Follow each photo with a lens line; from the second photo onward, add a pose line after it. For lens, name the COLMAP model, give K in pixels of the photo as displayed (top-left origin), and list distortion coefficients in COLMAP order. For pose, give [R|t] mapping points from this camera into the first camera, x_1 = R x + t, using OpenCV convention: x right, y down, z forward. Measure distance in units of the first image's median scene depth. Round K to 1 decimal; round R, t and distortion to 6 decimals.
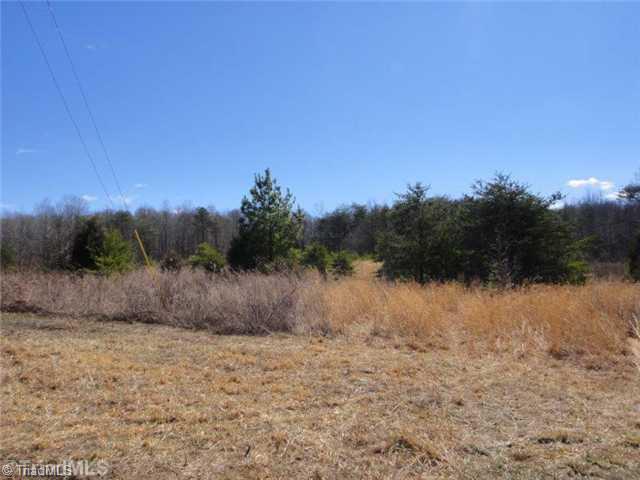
lens RADIAL K [[404.6, 0, 320.0], [0, 404.6, 240.0], [0, 0, 1]] dist [-0.003038, -0.003305]
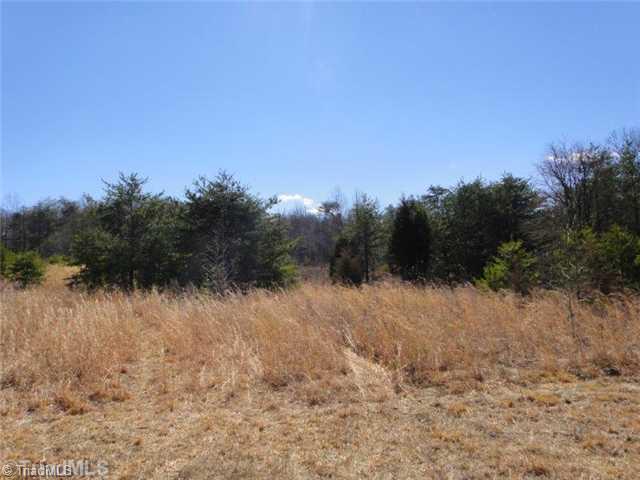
lens RADIAL K [[404.6, 0, 320.0], [0, 404.6, 240.0], [0, 0, 1]] dist [-0.003038, -0.003305]
pose [[0.792381, 0.042639, 0.608535, 0.068488], [-0.034816, 0.999089, -0.024670, 0.010448], [-0.609032, -0.001638, 0.793144, 0.130210]]
